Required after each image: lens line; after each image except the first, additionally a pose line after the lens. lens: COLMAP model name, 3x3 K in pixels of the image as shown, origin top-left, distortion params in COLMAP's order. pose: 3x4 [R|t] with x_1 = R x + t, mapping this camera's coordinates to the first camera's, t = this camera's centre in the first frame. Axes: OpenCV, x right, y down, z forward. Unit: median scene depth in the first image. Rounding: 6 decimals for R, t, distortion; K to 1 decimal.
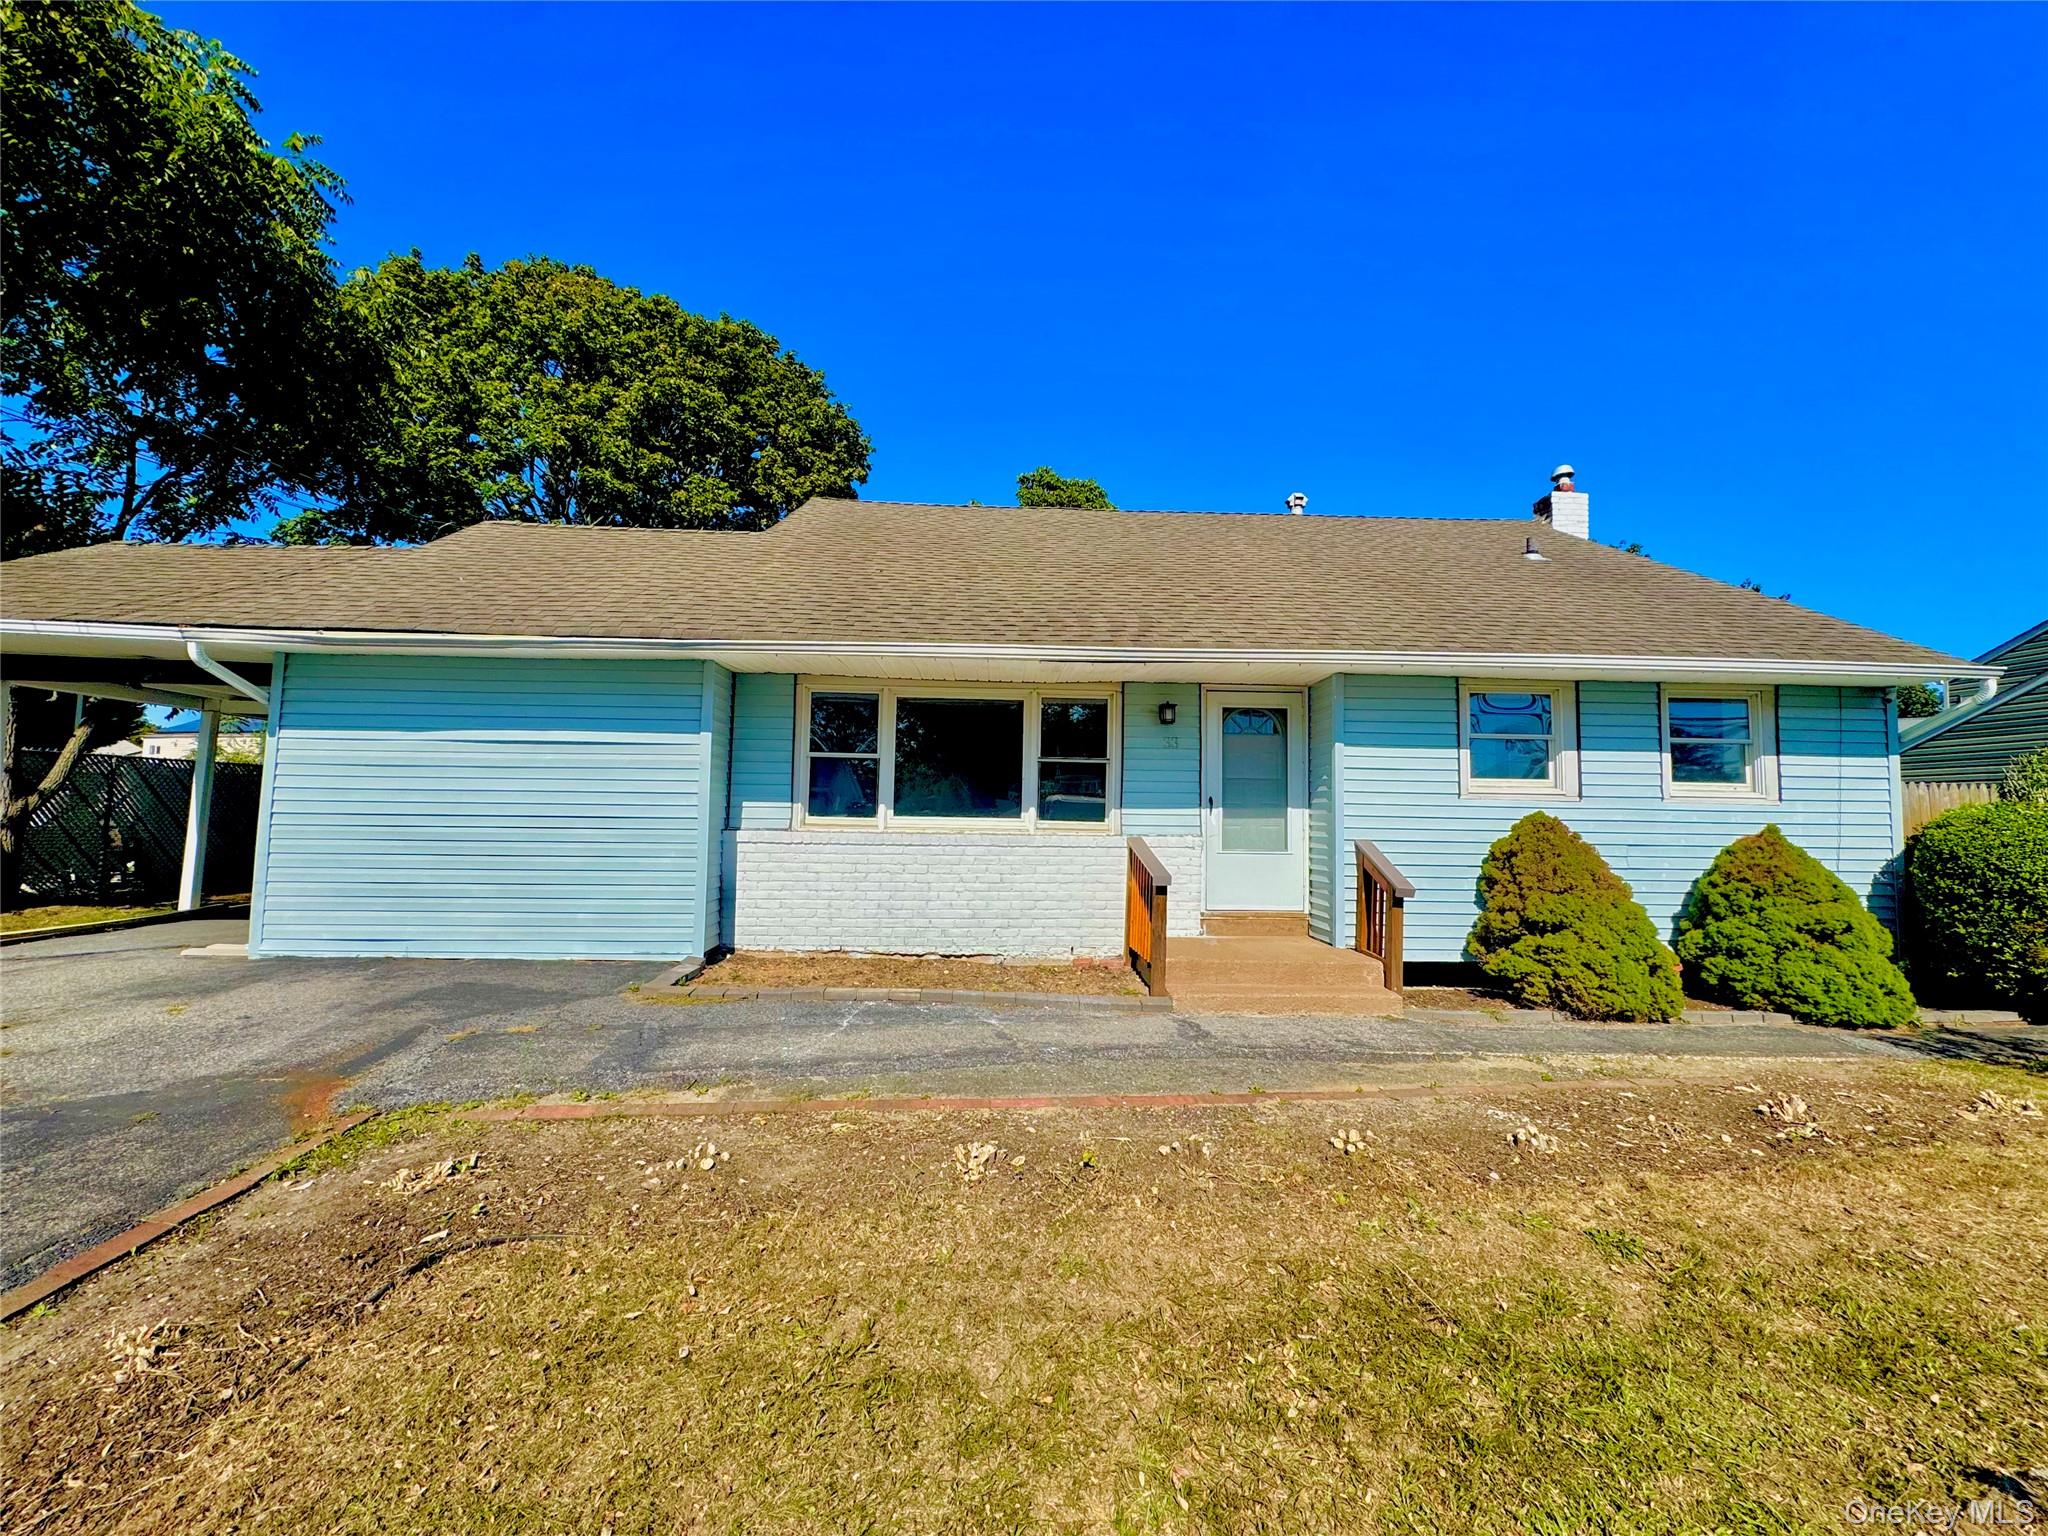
lens RADIAL K [[823.2, 0, 1024.0], [0, 823.2, 768.0], [0, 0, 1]] dist [0.000237, 0.000101]
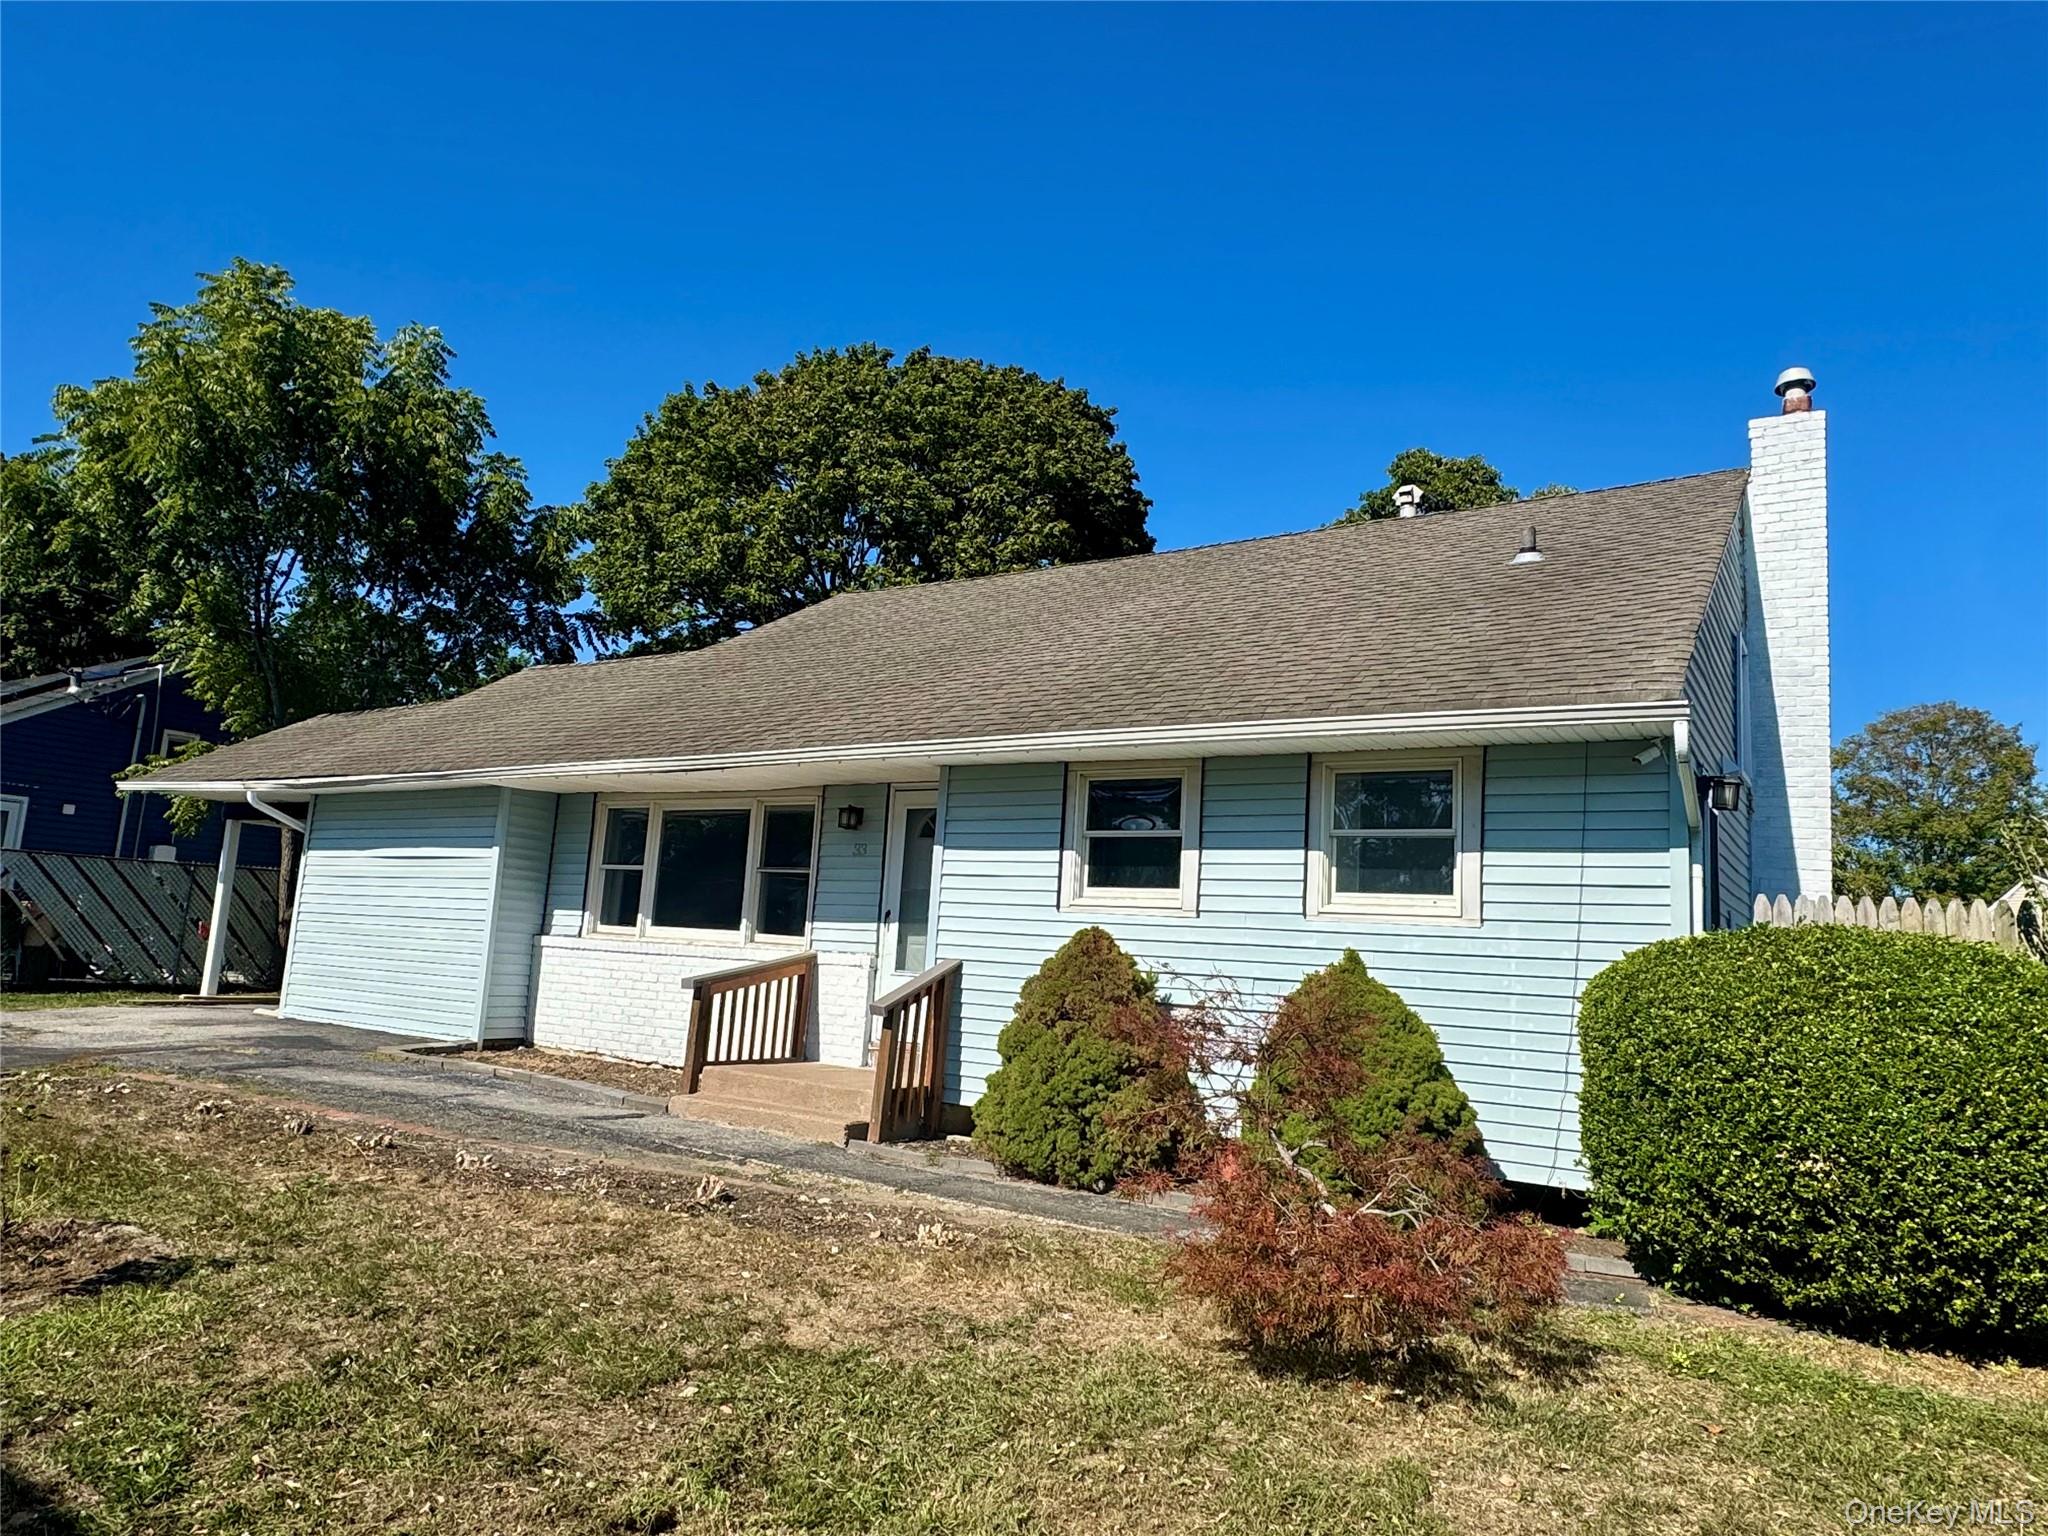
lens RADIAL K [[1337.7, 0, 1024.0], [0, 1337.7, 768.0], [0, 0, 1]] dist [0.004891, 0.001174]
pose [[0.807388, -0.053683, -0.587574, 1.268545], [-0.015022, 0.993659, -0.111426, 0.043396], [0.589830, 0.098791, 0.801462, -0.084317]]
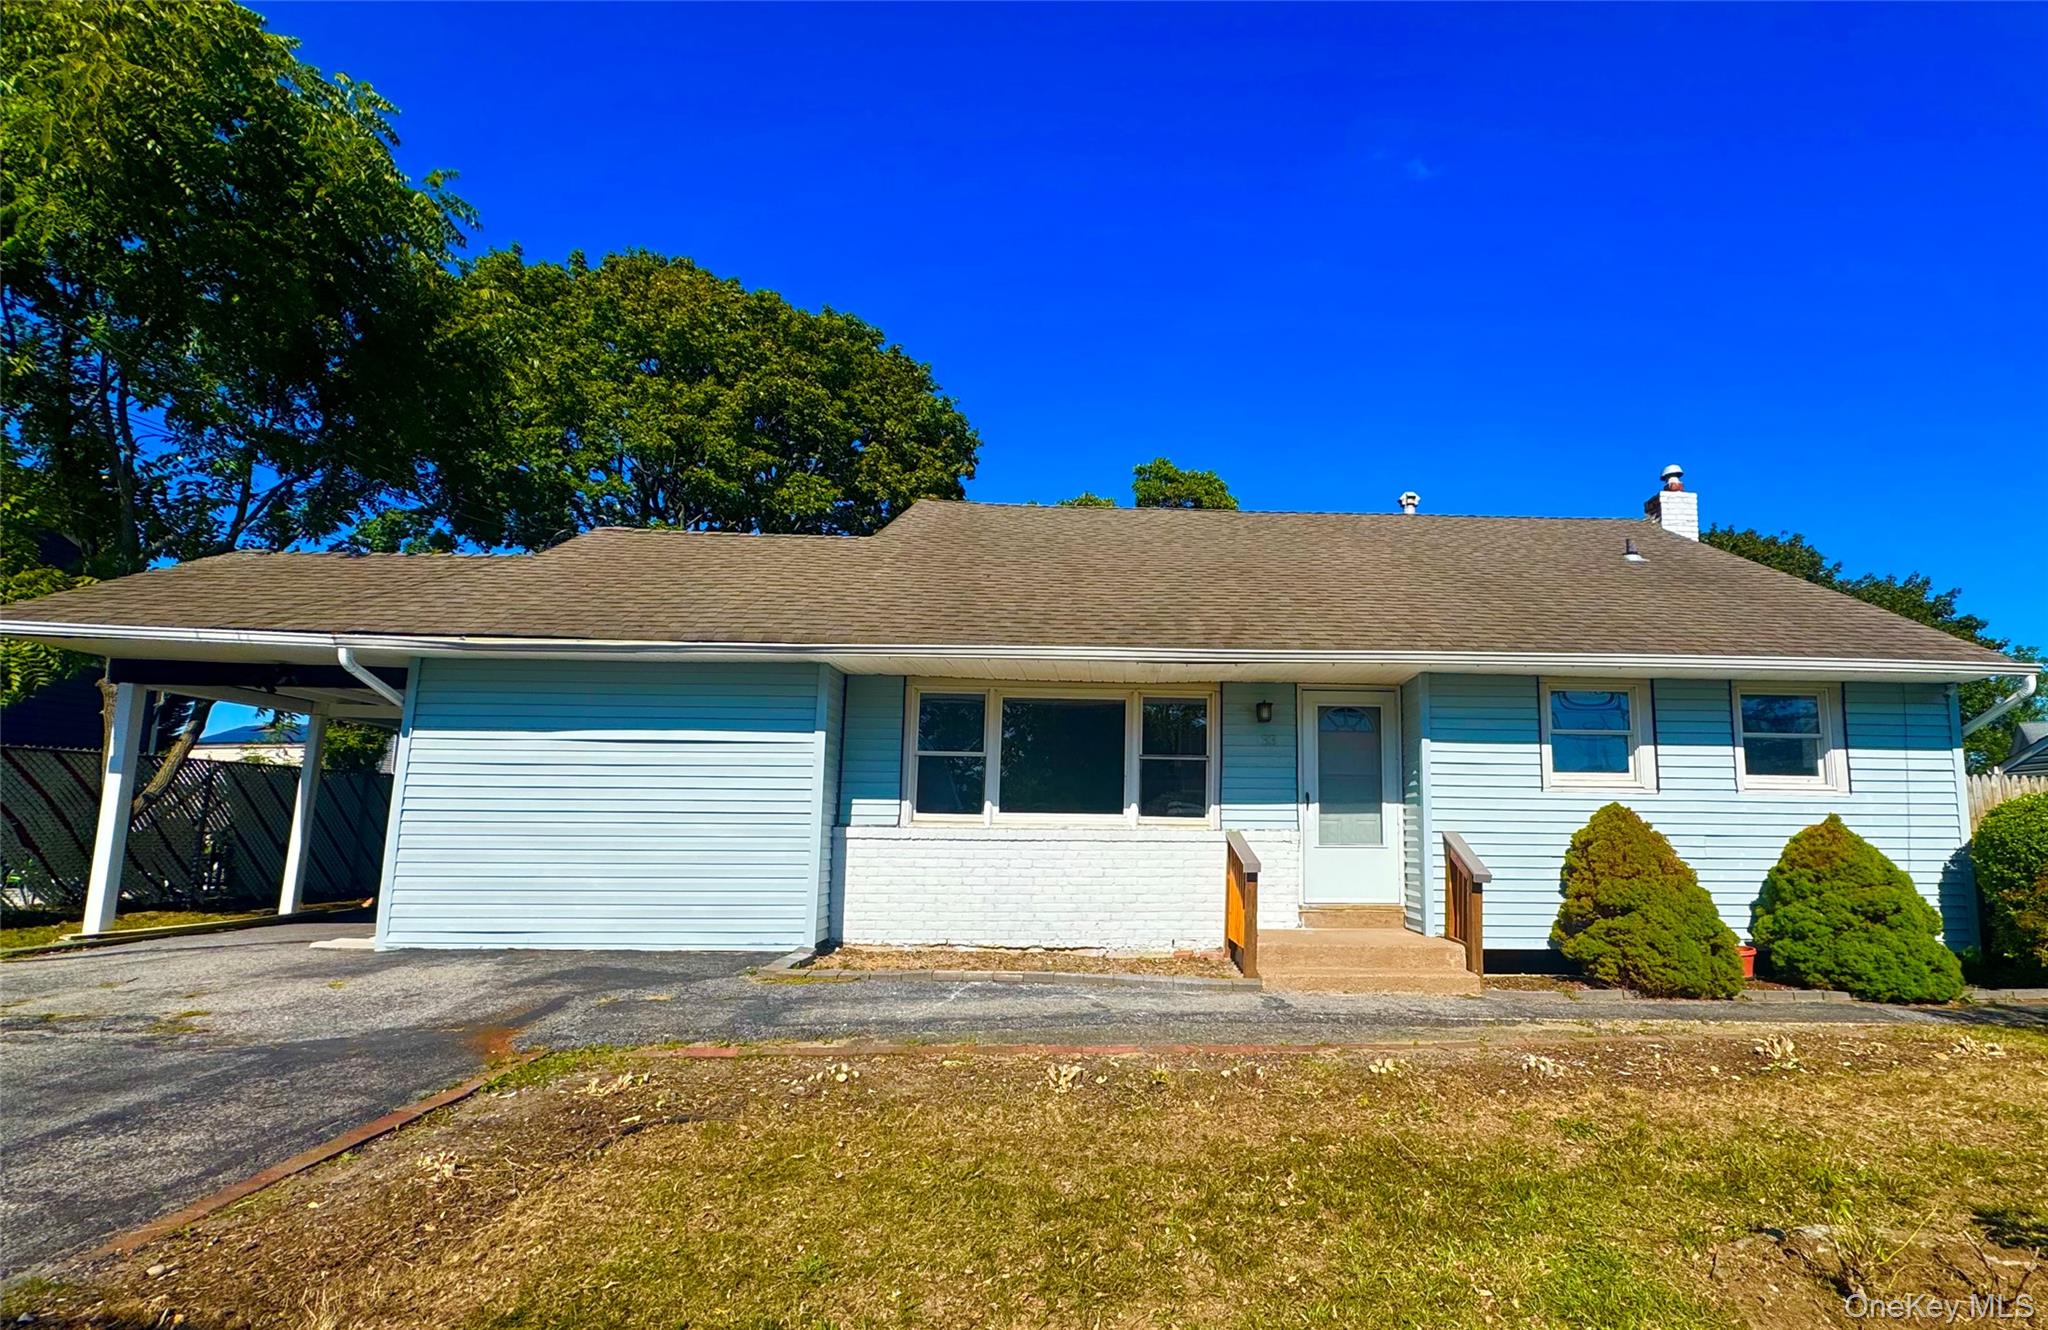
lens RADIAL K [[936.7, 0, 1156.6], [0, 936.7, 718.1], [0, 0, 1]] dist [-0.002893, 0.007099]
pose [[0.999961, -0.004675, 0.007445, 0.031463], [0.005172, 0.997657, -0.068214, 0.022504], [-0.007109, 0.068250, 0.997643, -0.185410]]
